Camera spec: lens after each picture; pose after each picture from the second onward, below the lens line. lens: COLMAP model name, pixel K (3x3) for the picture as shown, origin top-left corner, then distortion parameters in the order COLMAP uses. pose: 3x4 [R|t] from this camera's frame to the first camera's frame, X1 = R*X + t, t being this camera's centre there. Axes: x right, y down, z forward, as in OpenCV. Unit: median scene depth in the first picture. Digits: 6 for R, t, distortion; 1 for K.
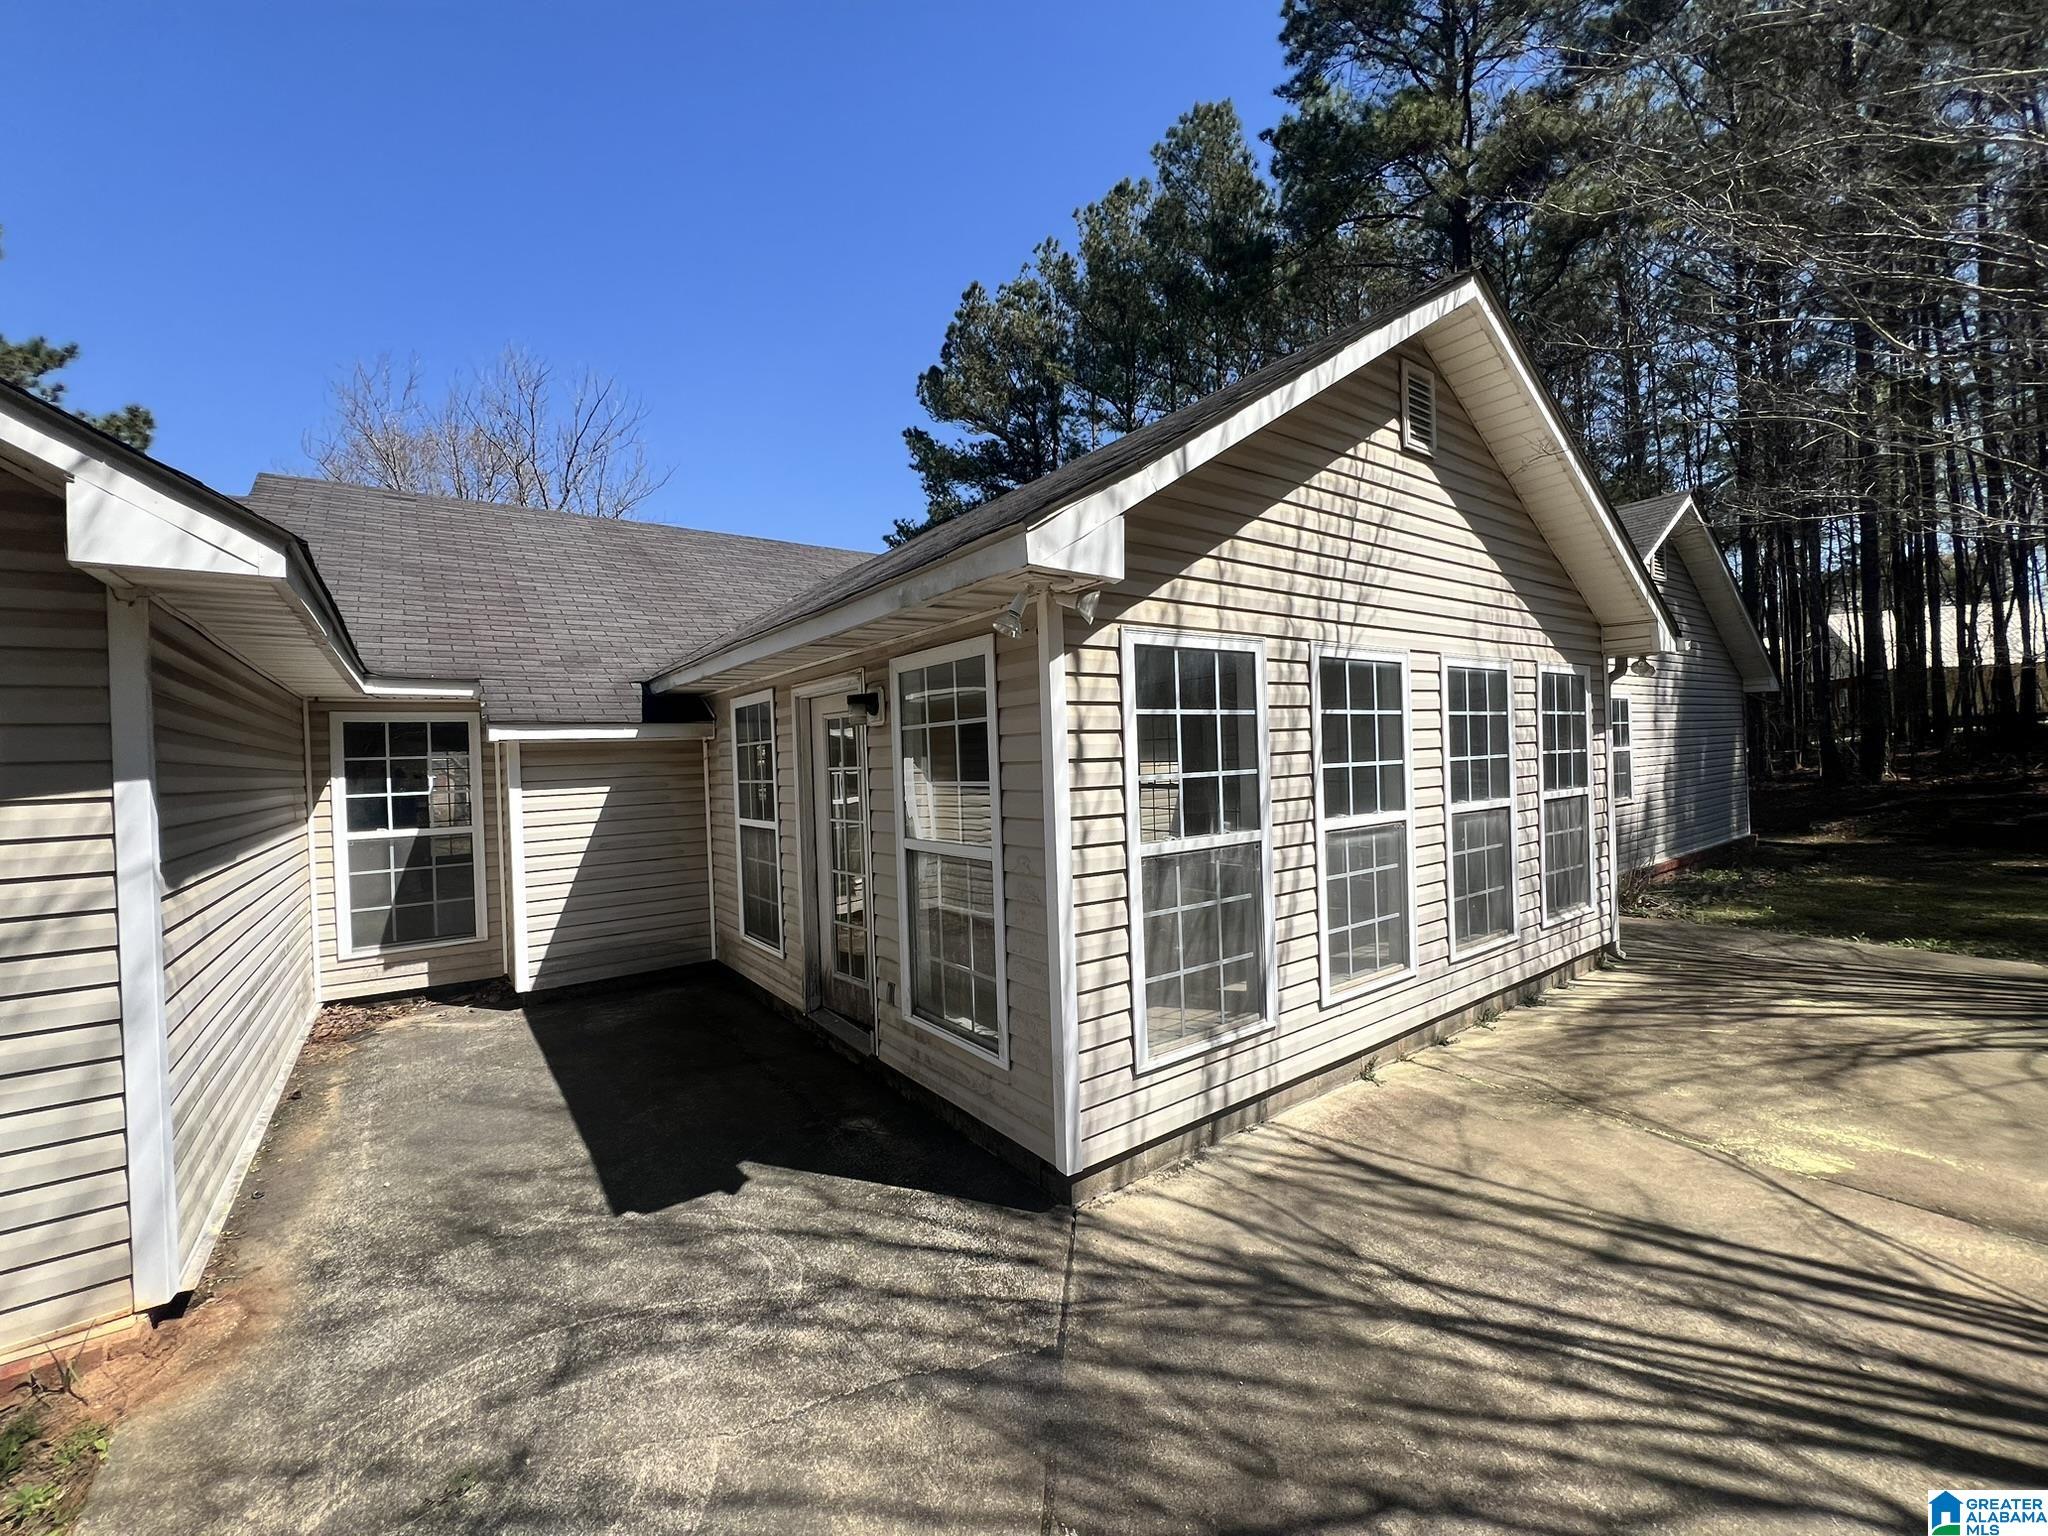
lens RADIAL K [[823.2, 0, 1020.4], [0, 823.2, 759.4], [0, 0, 1]] dist [0.000133, 0.000121]
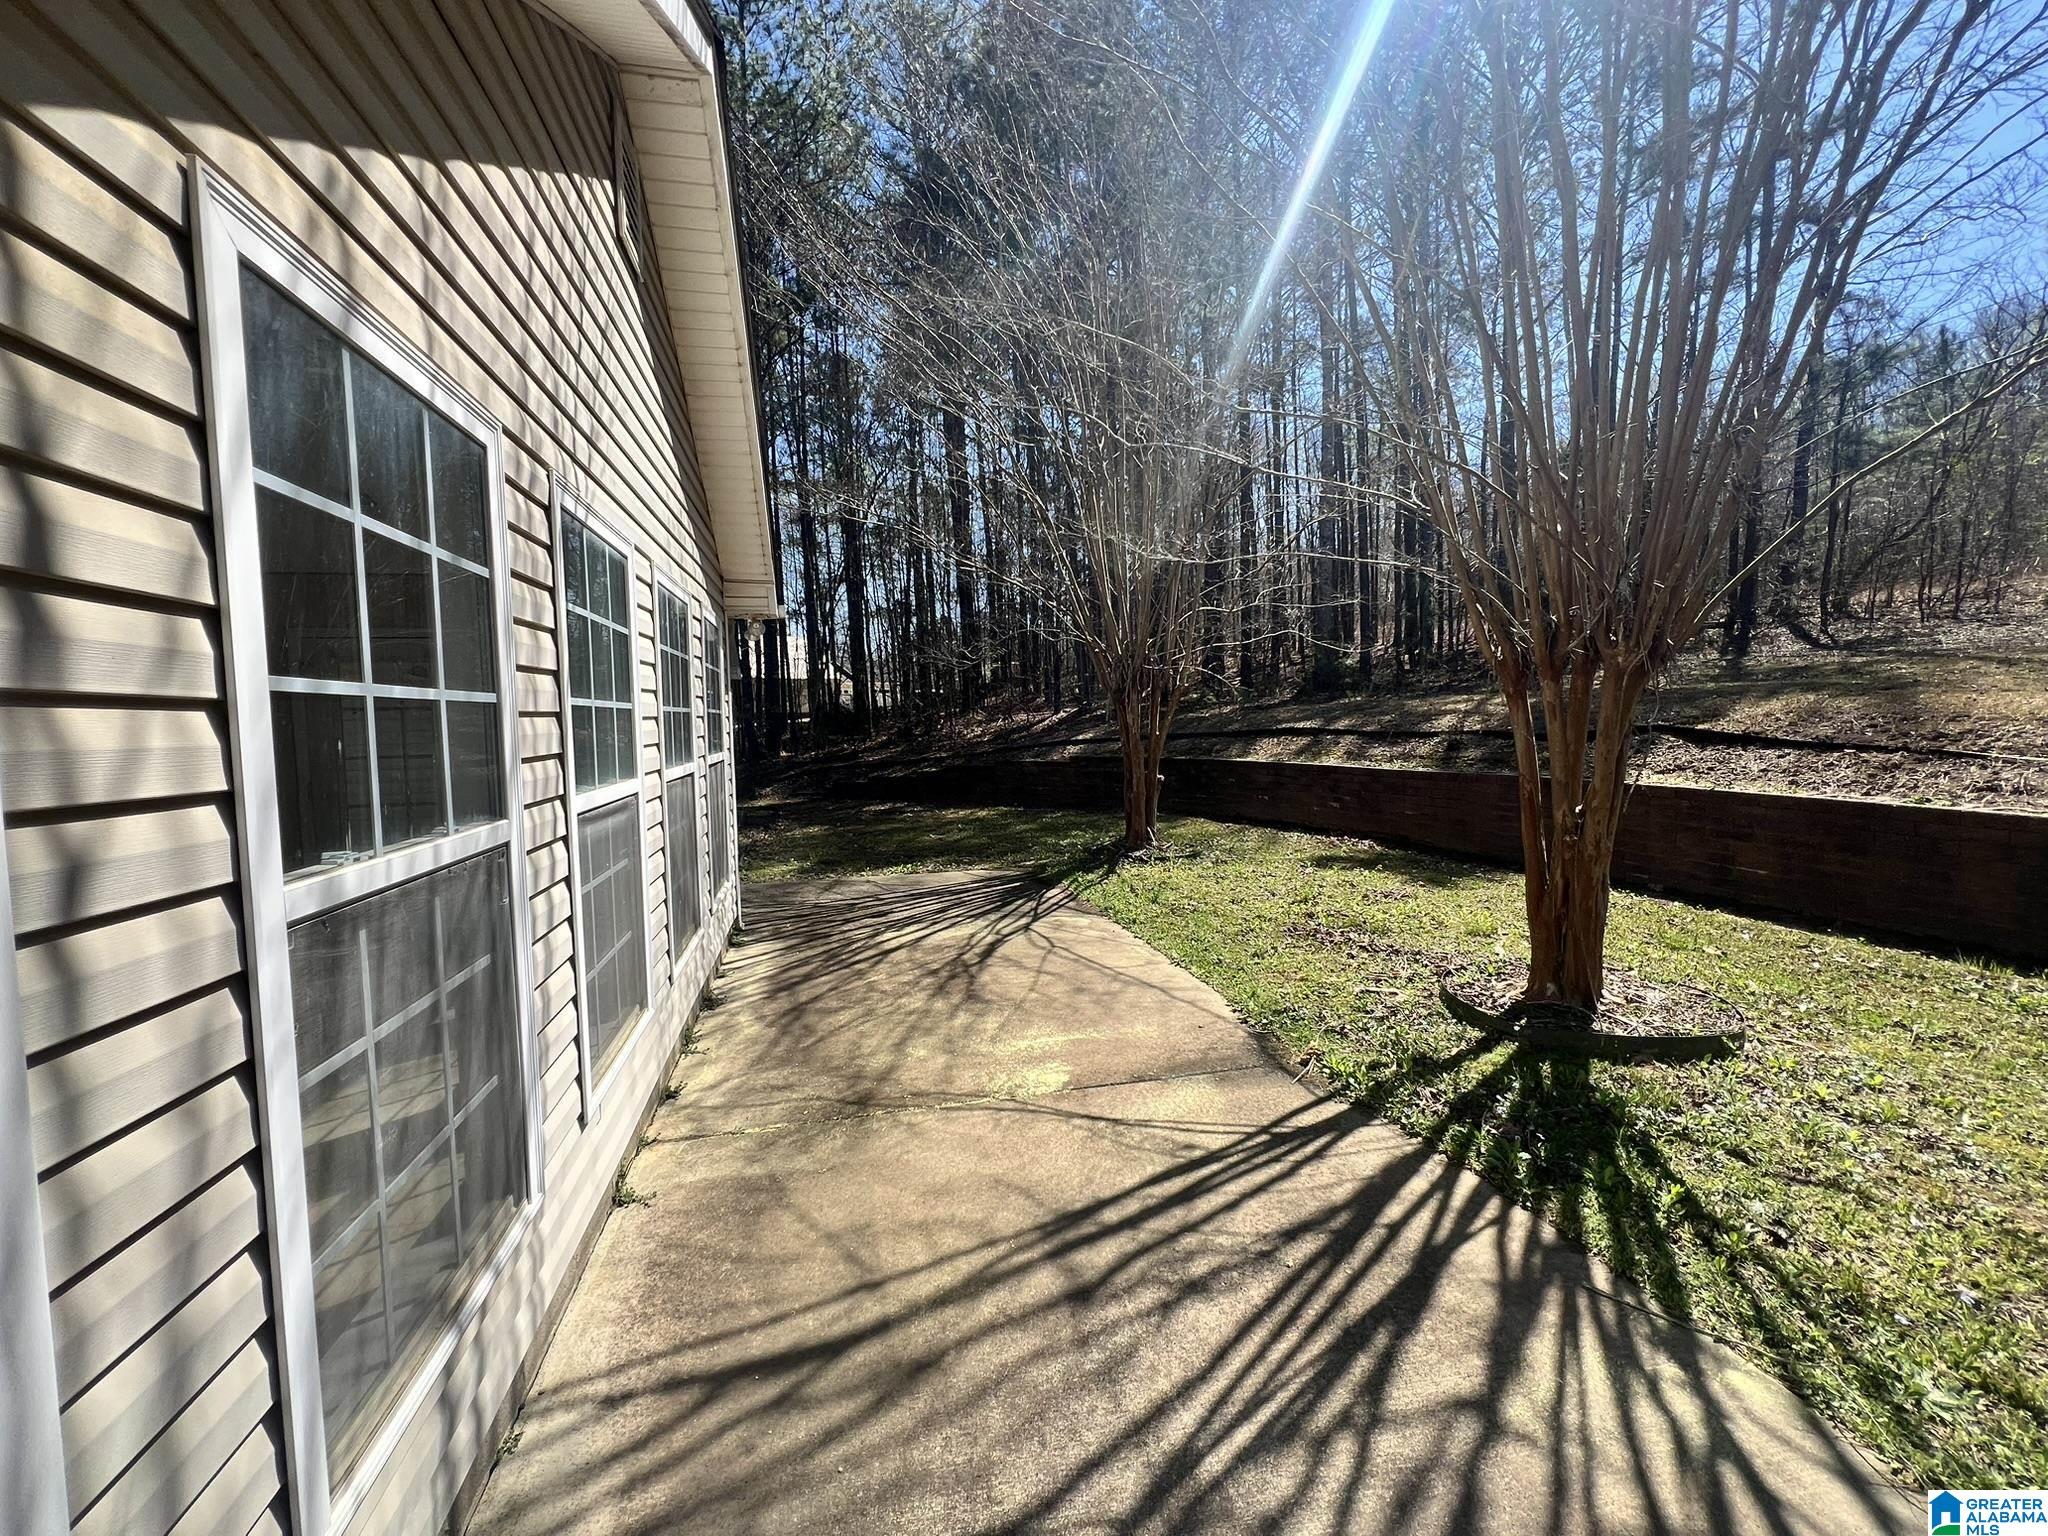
lens RADIAL K [[823.2, 0, 1020.4], [0, 823.2, 759.4], [0, 0, 1]] dist [0.000133, 0.000121]
pose [[0.403315, -0.023440, 0.914761, -0.033214], [0.012458, 0.999720, 0.020124, 0.050345], [-0.914976, 0.003279, 0.403494, 0.602342]]
